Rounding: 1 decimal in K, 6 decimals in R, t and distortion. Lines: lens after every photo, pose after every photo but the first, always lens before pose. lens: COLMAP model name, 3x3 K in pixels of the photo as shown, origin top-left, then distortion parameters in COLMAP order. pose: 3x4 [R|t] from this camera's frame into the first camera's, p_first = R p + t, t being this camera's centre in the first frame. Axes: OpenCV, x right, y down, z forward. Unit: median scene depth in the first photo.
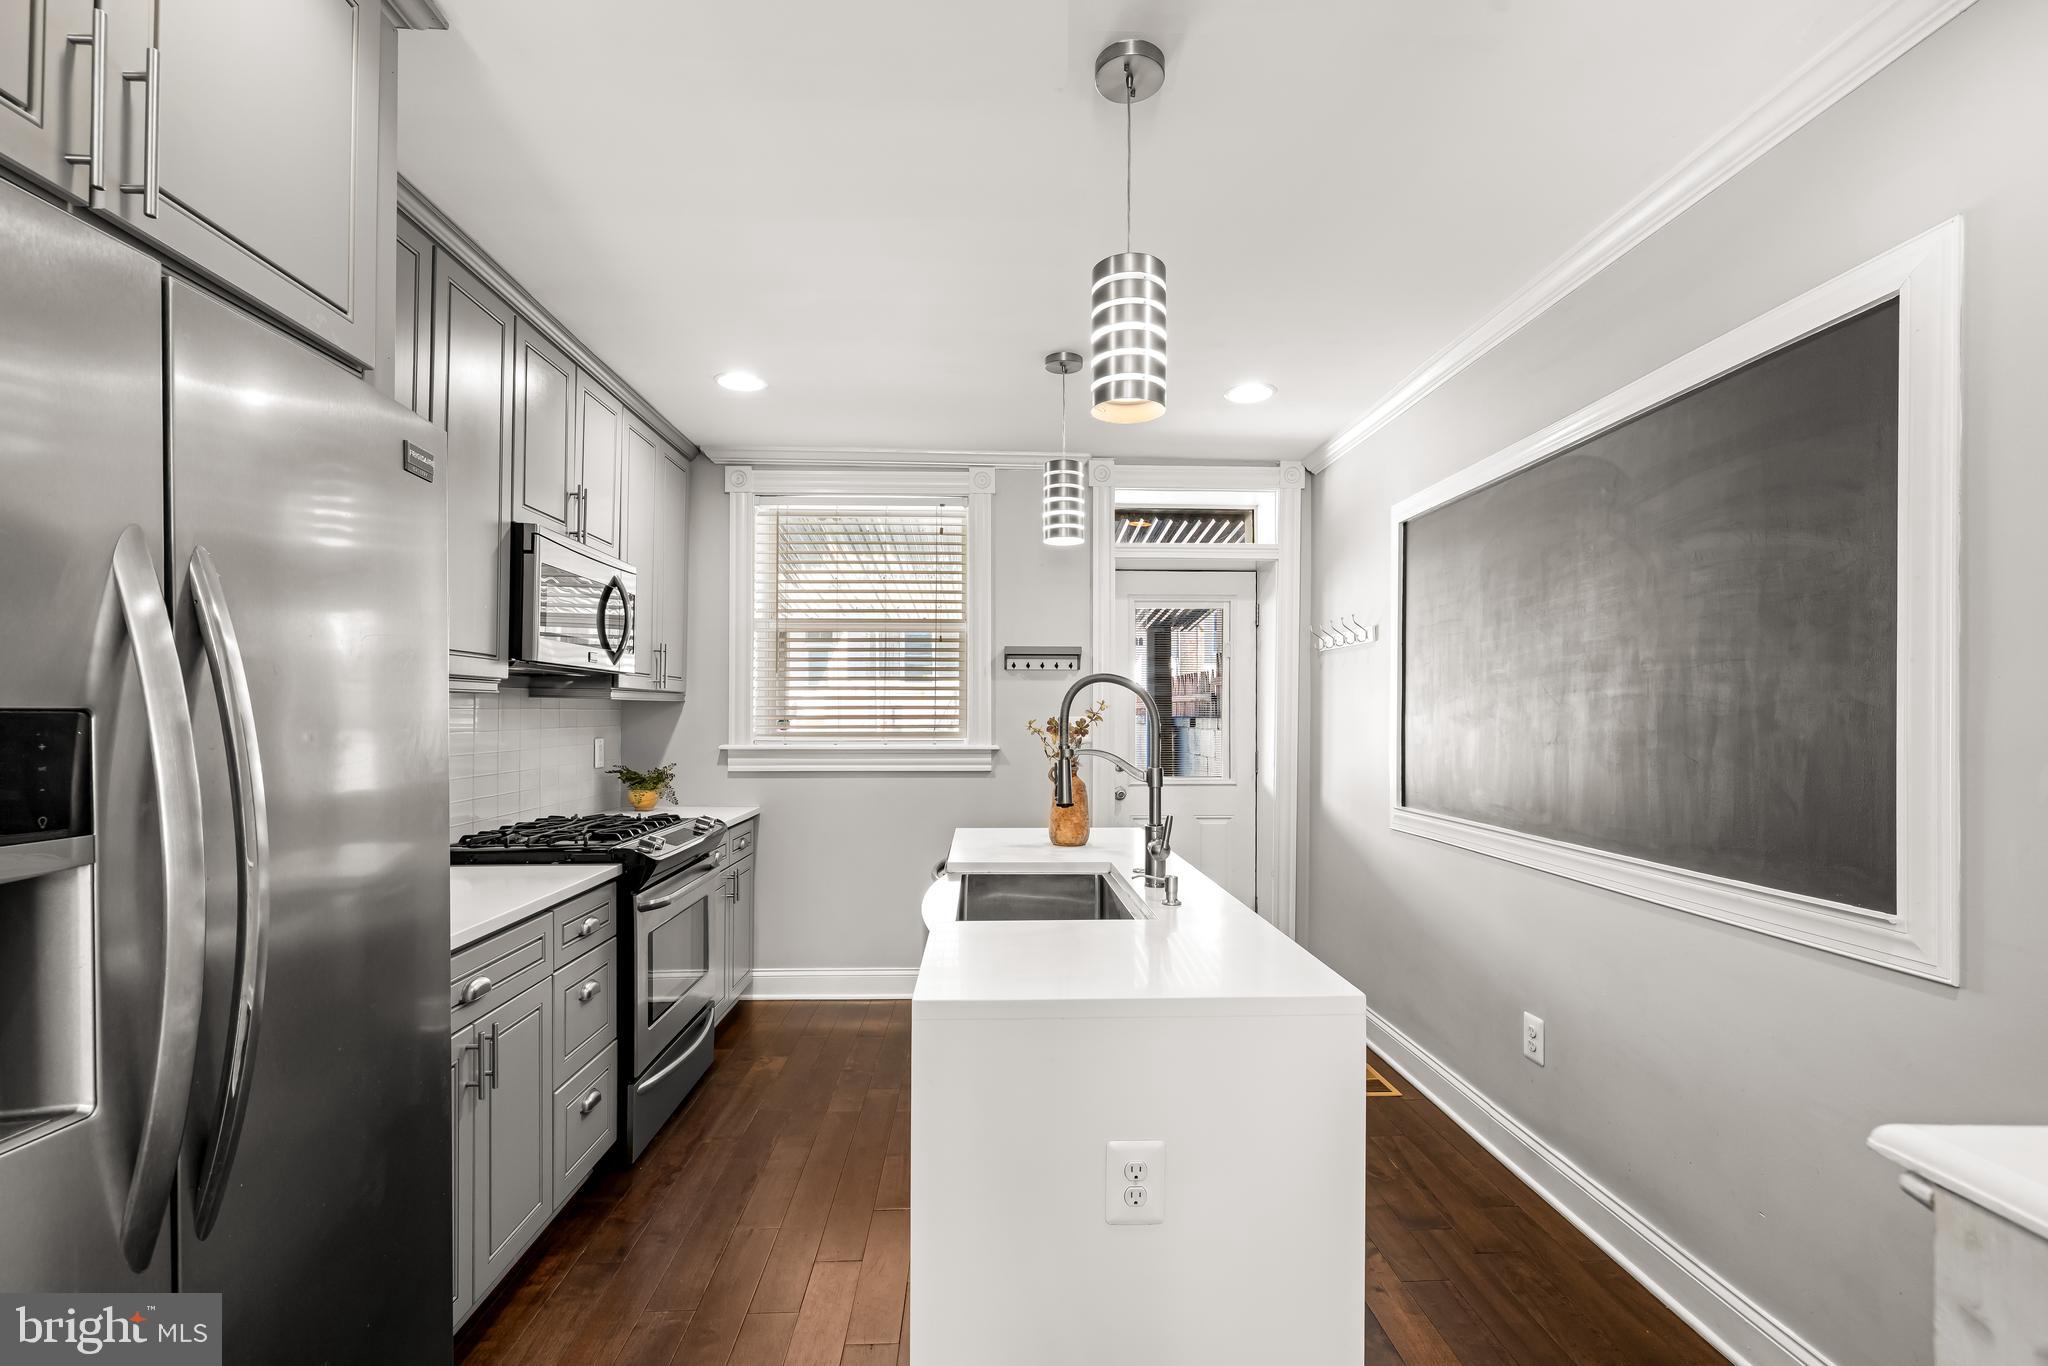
lens RADIAL K [[886.8, 0, 1011.3], [0, 886.8, 712.8], [0, 0, 1]] dist [-0.008939, 0.002770]
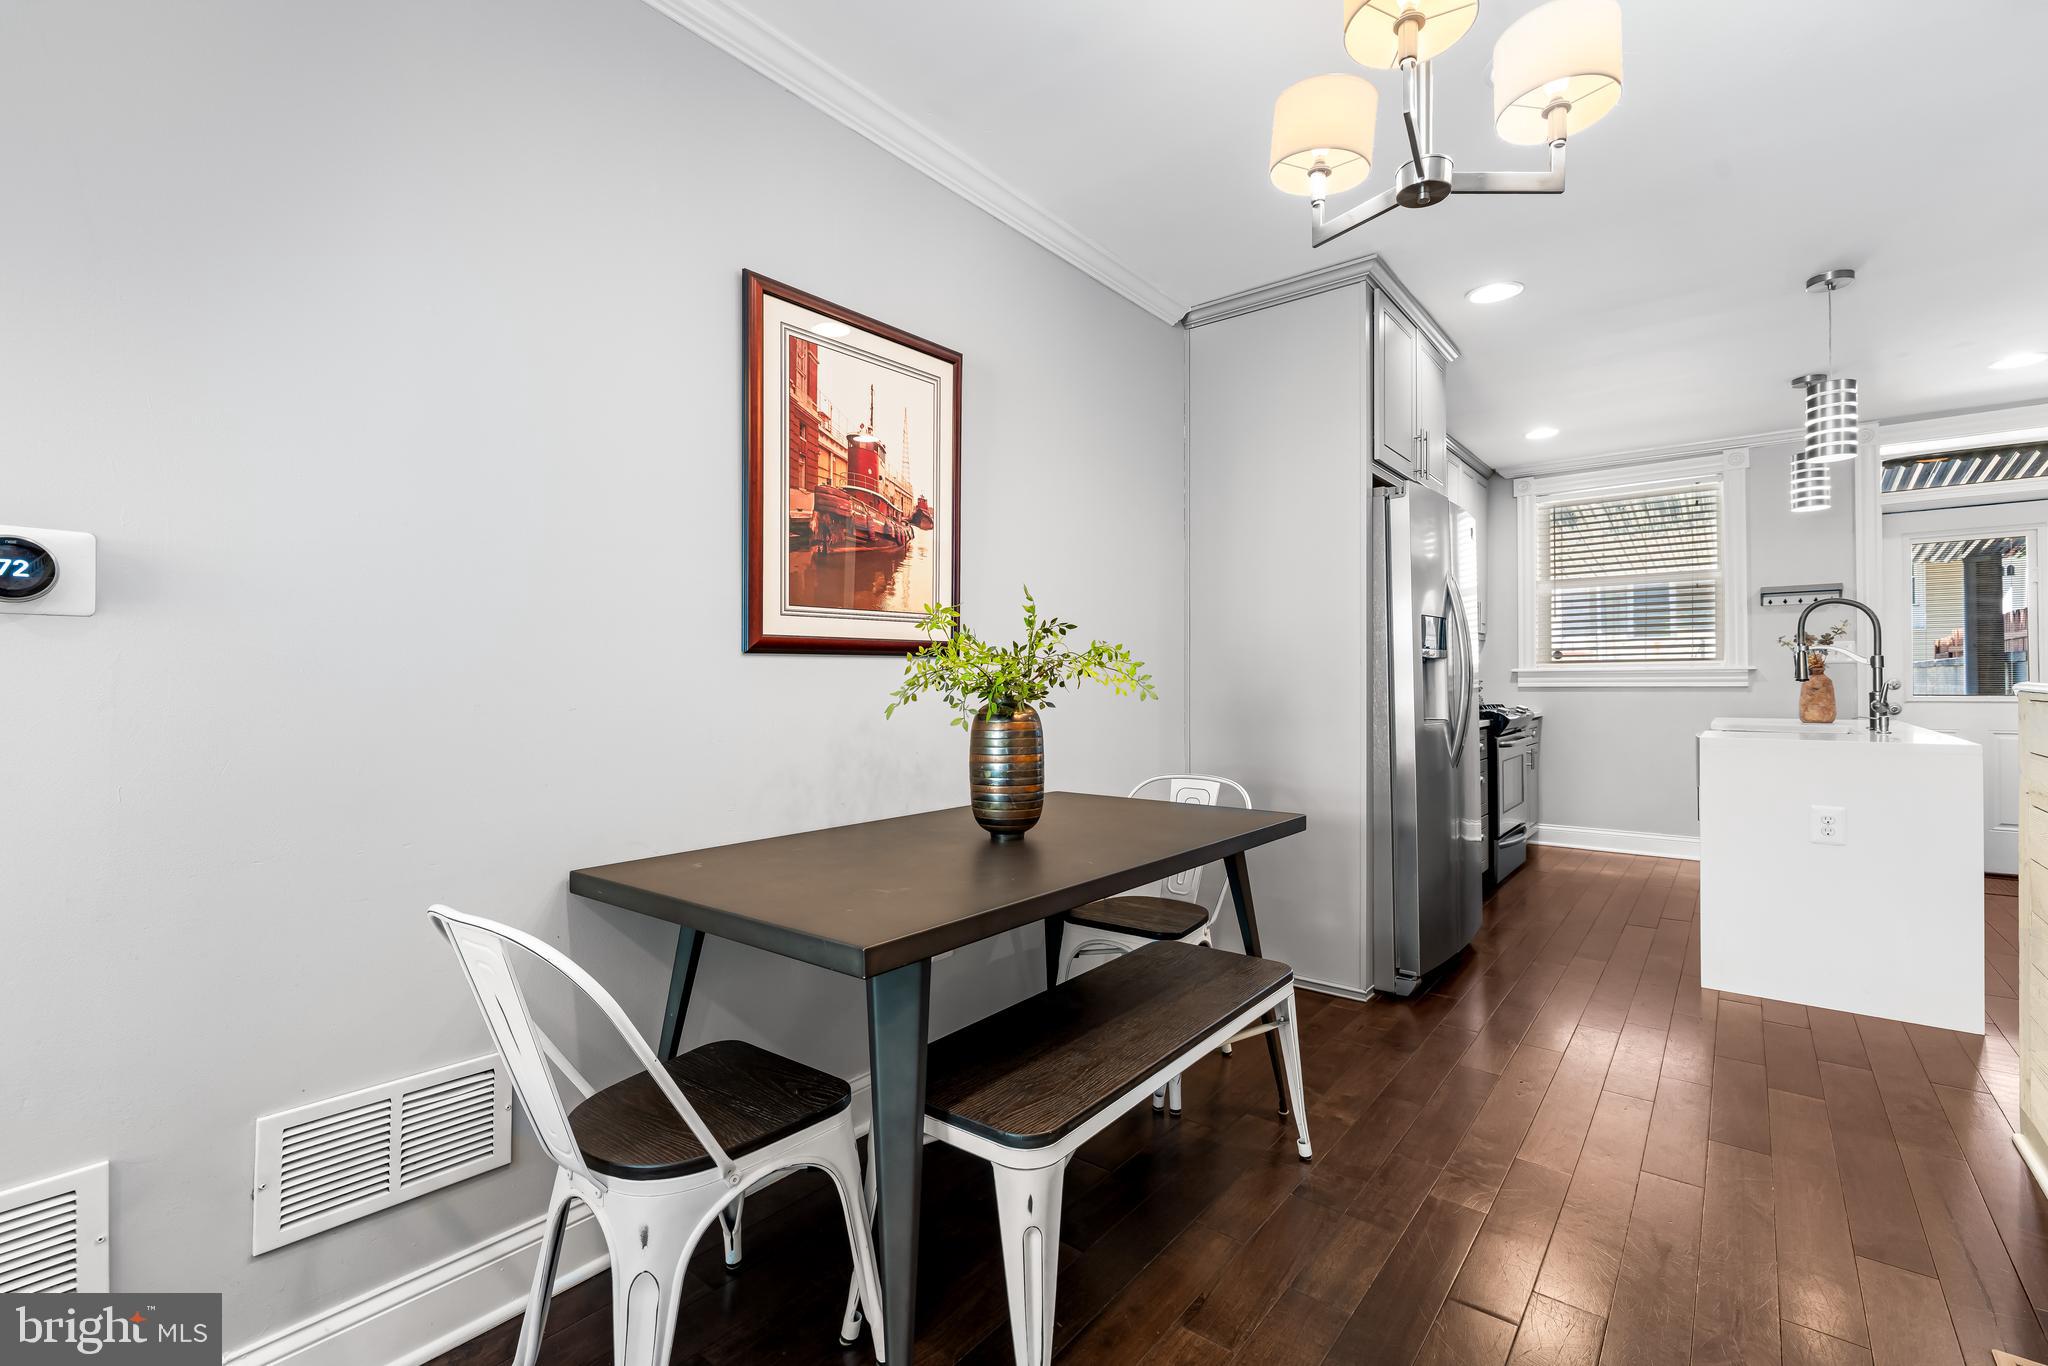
lens RADIAL K [[886.8, 0, 1027.4], [0, 886.8, 678.7], [0, 0, 1]] dist [-0.008939, 0.002770]
pose [[0.756518, -0.008783, -0.653914, 0.029077], [0.006764, 0.999961, -0.005605, 0.068492], [0.653938, -0.000183, 0.756548, -0.794704]]
